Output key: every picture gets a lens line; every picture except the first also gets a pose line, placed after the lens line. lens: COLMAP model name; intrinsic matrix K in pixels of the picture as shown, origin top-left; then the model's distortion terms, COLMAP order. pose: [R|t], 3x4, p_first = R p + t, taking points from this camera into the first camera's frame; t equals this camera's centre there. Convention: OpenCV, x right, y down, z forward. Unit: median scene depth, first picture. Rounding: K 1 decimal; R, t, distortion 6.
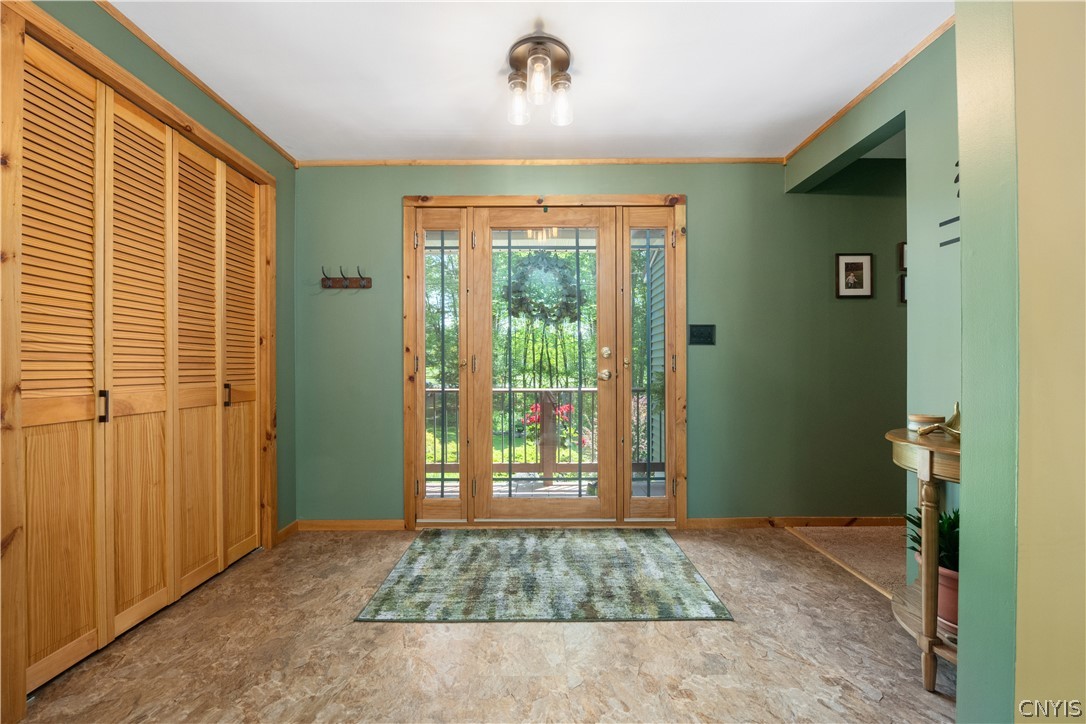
lens RADIAL K [[449.2, 0, 538.8], [0, 449.2, 364.1], [0, 0, 1]] dist [-0.010217, -0.001376]
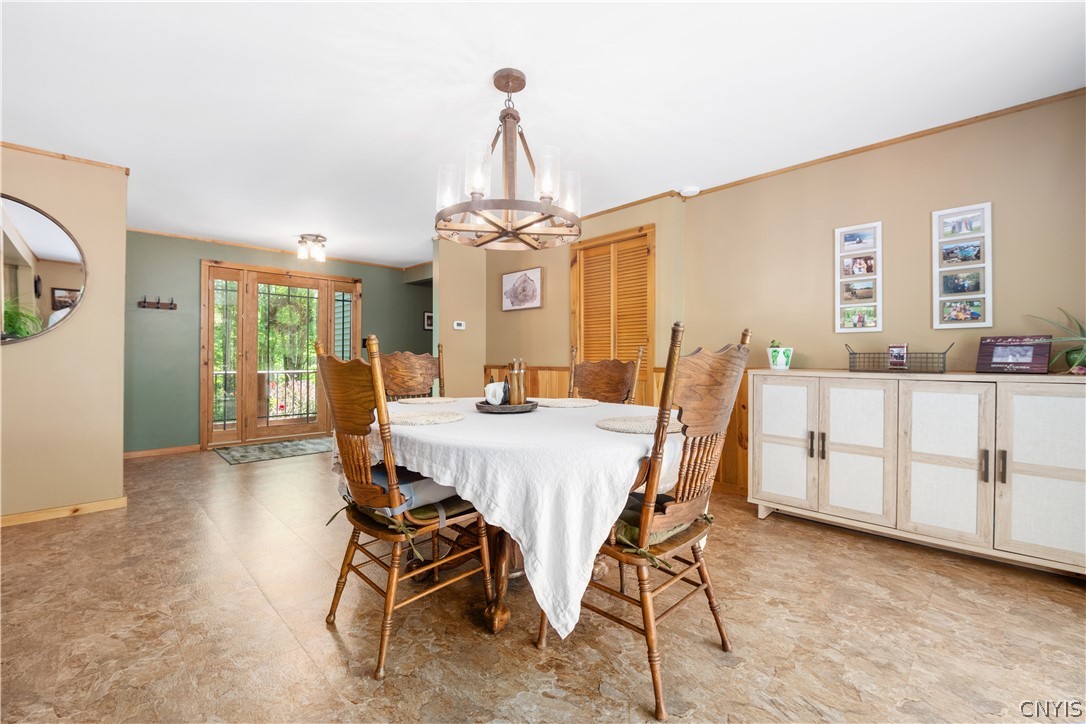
lens RADIAL K [[449.2, 0, 543.4], [0, 449.2, 360.9], [0, 0, 1]] dist [-0.010217, -0.001376]
pose [[0.706361, 0.003677, 0.707842, -0.586618], [-0.007737, 0.999967, 0.002526, 0.007951], [-0.707810, -0.007261, 0.706366, -1.162138]]
